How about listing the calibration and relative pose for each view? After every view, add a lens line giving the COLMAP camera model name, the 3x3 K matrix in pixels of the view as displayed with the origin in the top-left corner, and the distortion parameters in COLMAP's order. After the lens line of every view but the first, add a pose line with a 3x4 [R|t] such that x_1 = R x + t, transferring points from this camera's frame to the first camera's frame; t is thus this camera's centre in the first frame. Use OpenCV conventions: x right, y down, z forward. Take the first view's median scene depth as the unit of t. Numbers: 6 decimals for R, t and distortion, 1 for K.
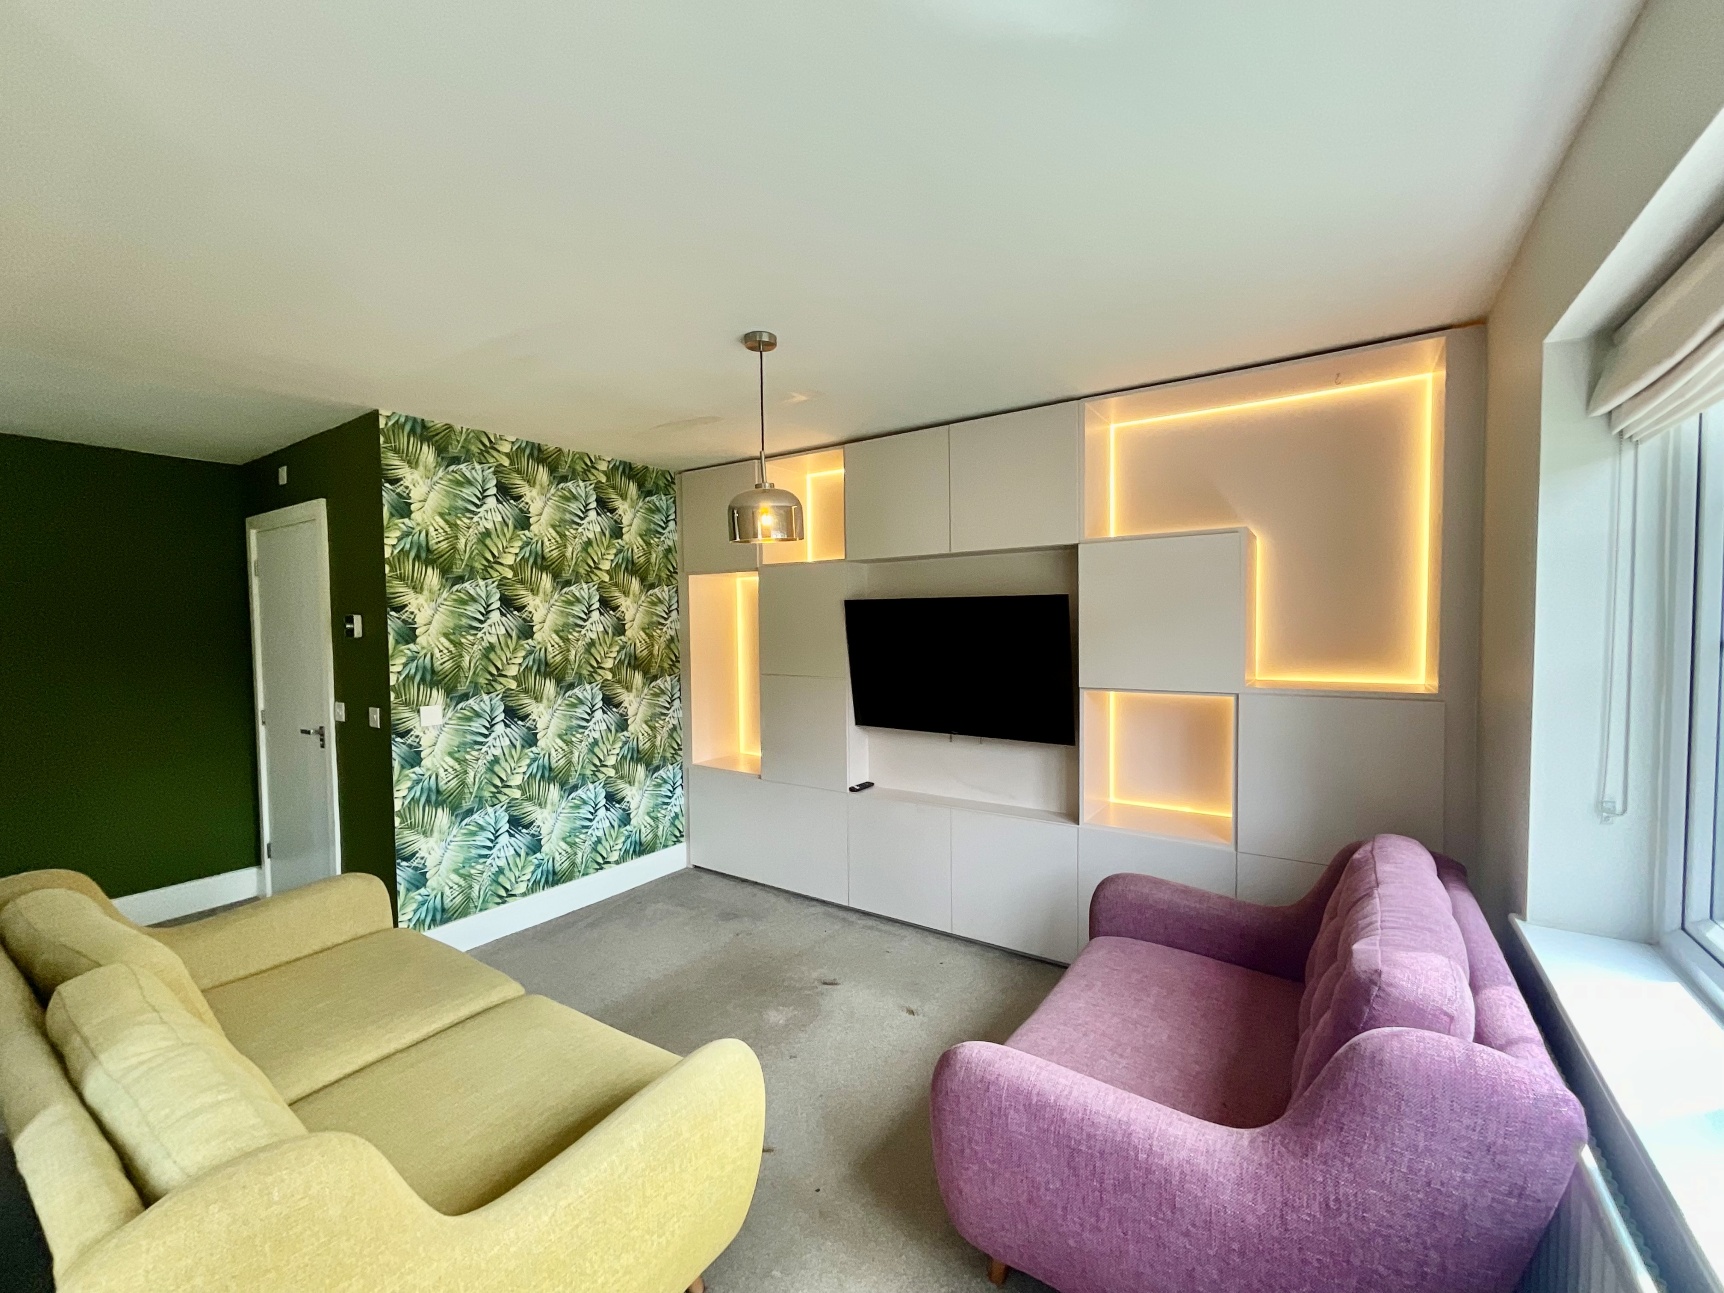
lens RADIAL K [[706.2, 0, 875.2], [0, 706.2, 645.6], [0, 0, 1]] dist [-0.011371, 0.010563]
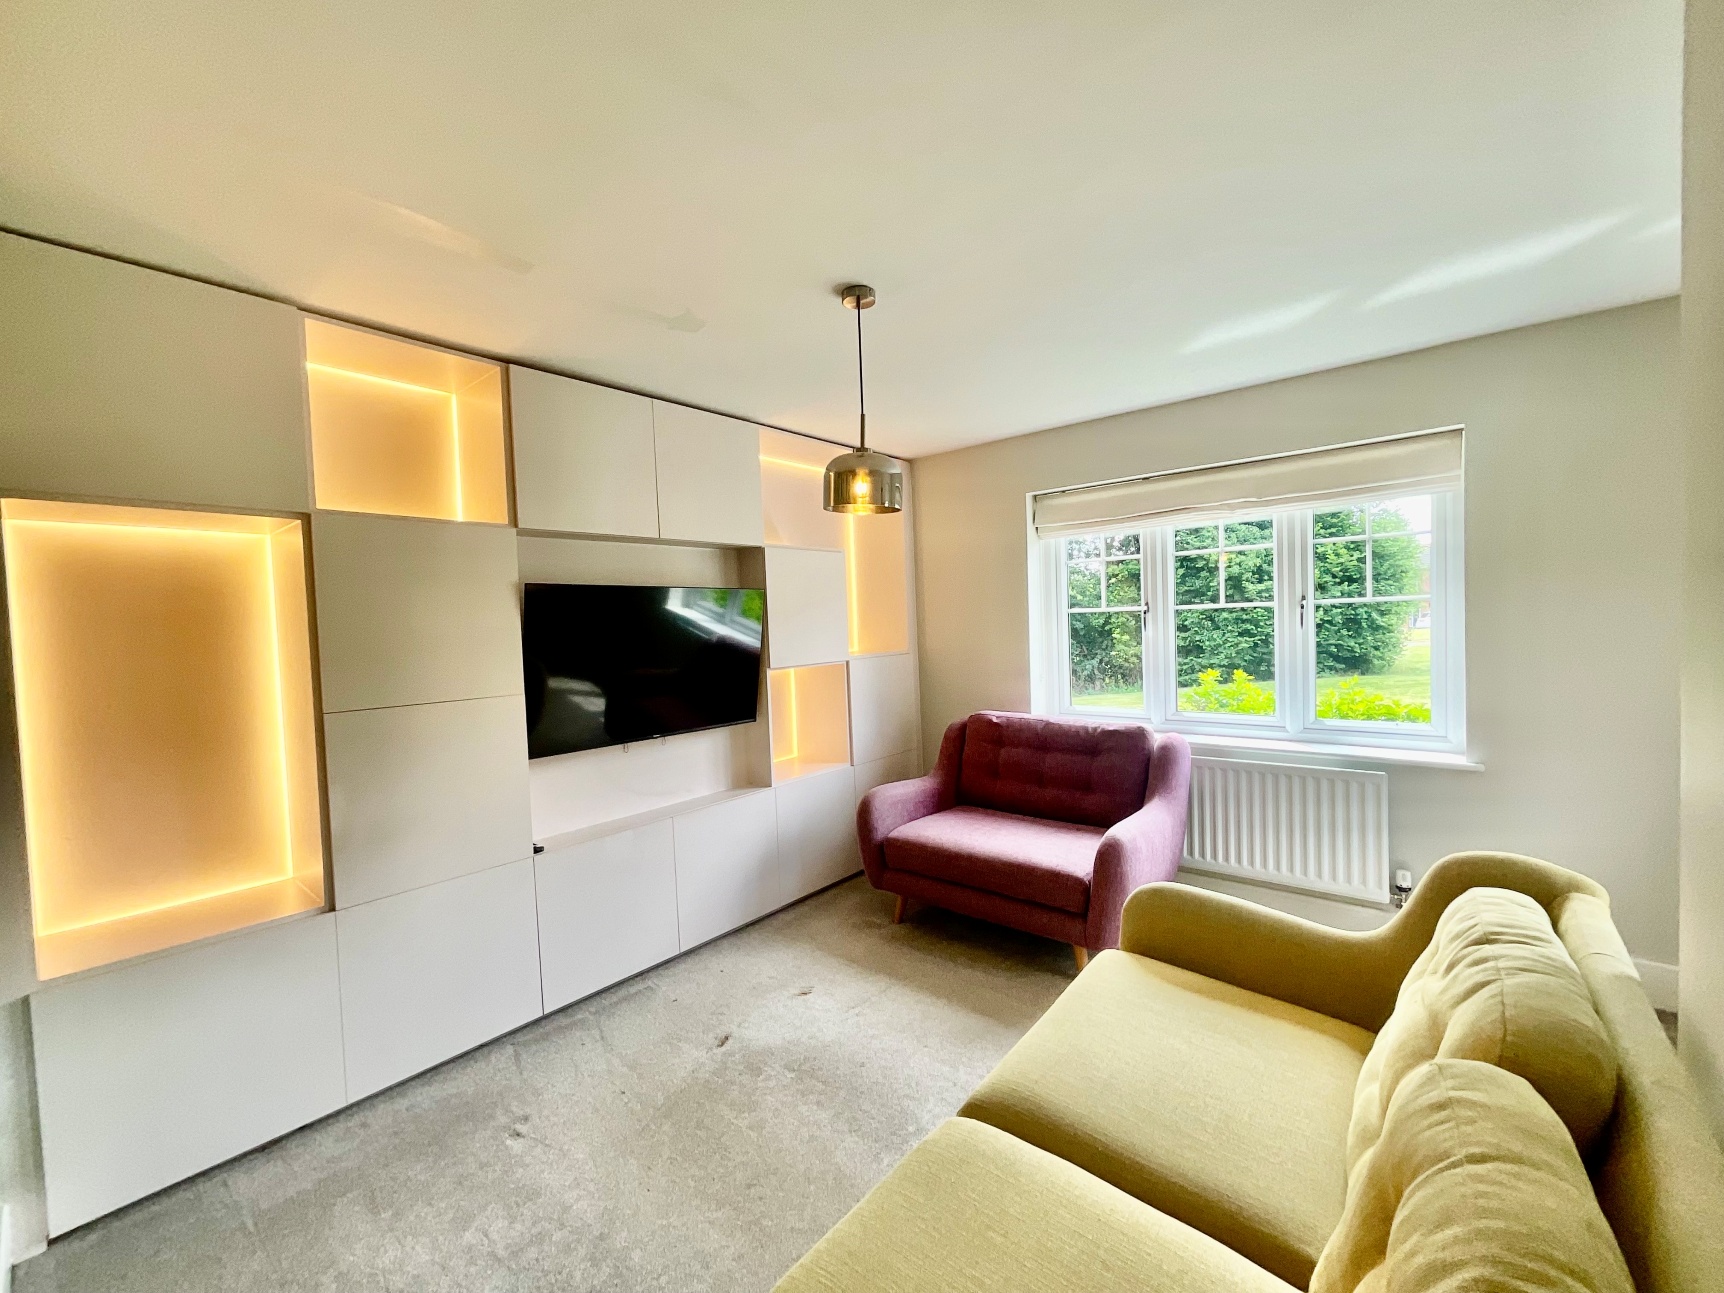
lens RADIAL K [[686.8, 0, 867.6], [0, 686.8, 650.6], [0, 0, 1]] dist [-0.000899, -0.000176]
pose [[0.121019, -0.042020, 0.991760, -0.737755], [0.071059, 0.996907, 0.033567, 0.003534], [-0.990104, 0.066411, 0.123631, 0.627049]]
